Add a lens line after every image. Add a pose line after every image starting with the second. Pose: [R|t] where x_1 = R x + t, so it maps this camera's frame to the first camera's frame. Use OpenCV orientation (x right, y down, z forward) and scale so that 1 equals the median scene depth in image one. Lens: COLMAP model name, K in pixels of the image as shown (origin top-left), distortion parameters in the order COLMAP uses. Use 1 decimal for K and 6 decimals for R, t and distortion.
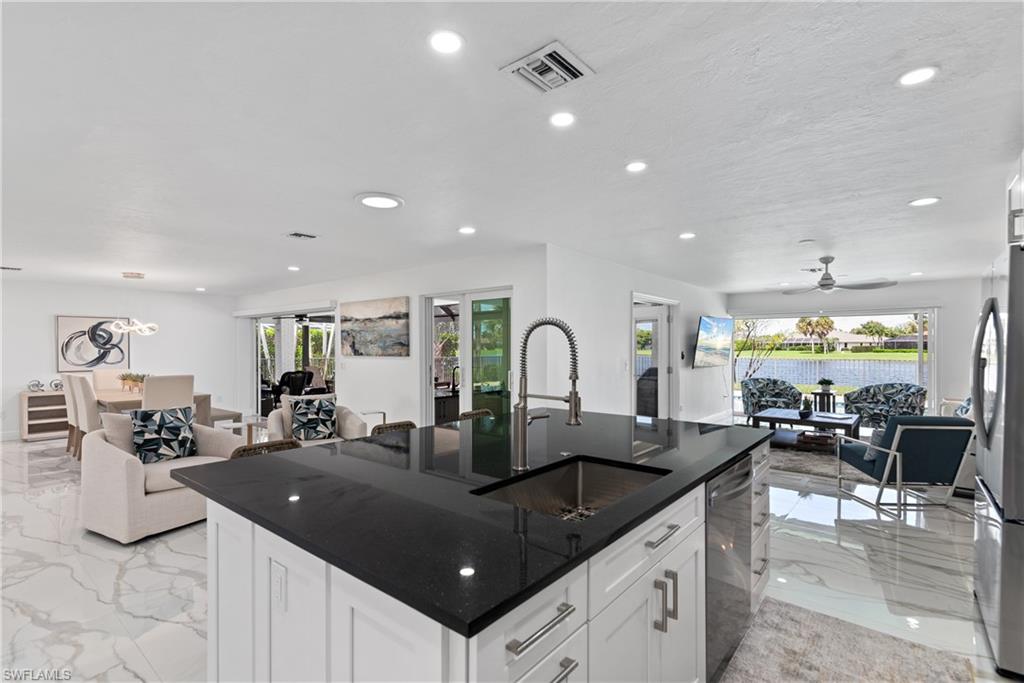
lens RADIAL K [[484.6, 0, 503.8], [0, 484.6, 343.9], [0, 0, 1]] dist [0.001331, 0.000078]
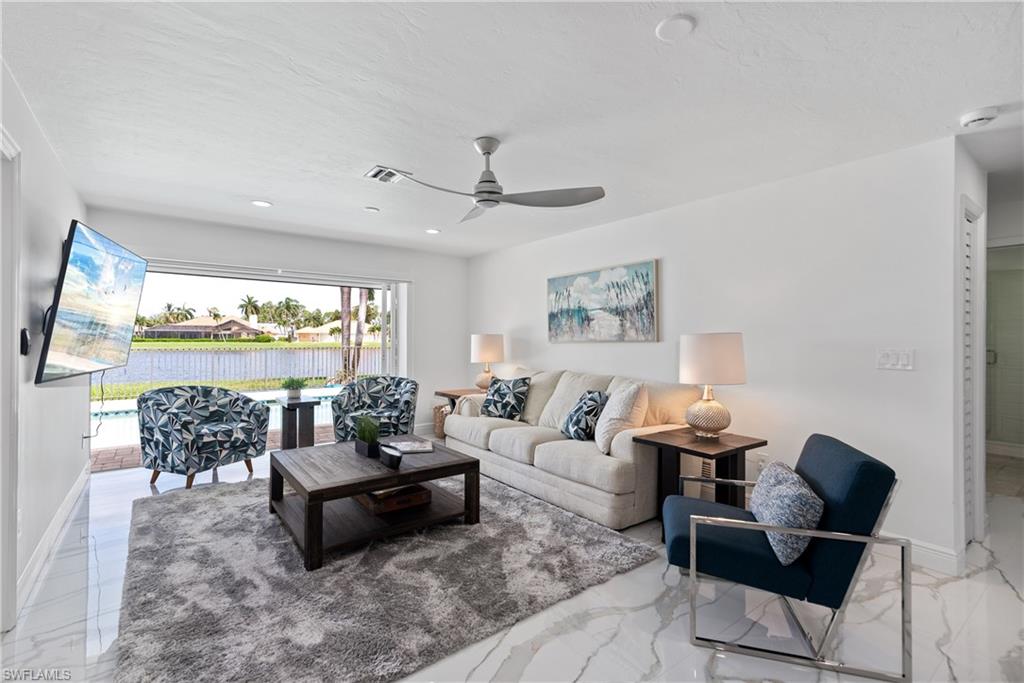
lens RADIAL K [[456.8, 0, 524.5], [0, 456.8, 346.2], [0, 0, 1]] dist [0.001358, 0.000171]
pose [[0.199340, -0.014161, 0.979828, 0.155006], [-0.012508, 0.999777, 0.016994, 0.017215], [-0.979851, -0.015644, 0.199118, 0.630159]]
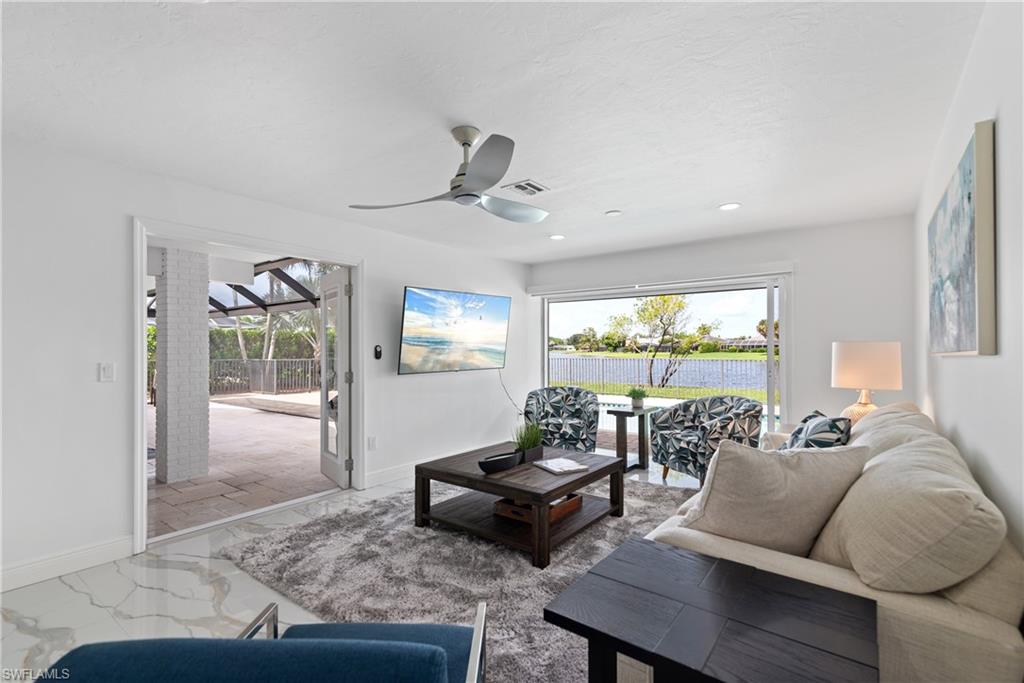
lens RADIAL K [[456.8, 0, 524.5], [0, 456.8, 346.2], [0, 0, 1]] dist [0.001358, 0.000171]
pose [[0.998357, -0.002233, 0.057257, 0.507809], [0.002371, 0.999994, -0.002334, 0.017071], [-0.057251, 0.002466, 0.998357, 0.420336]]
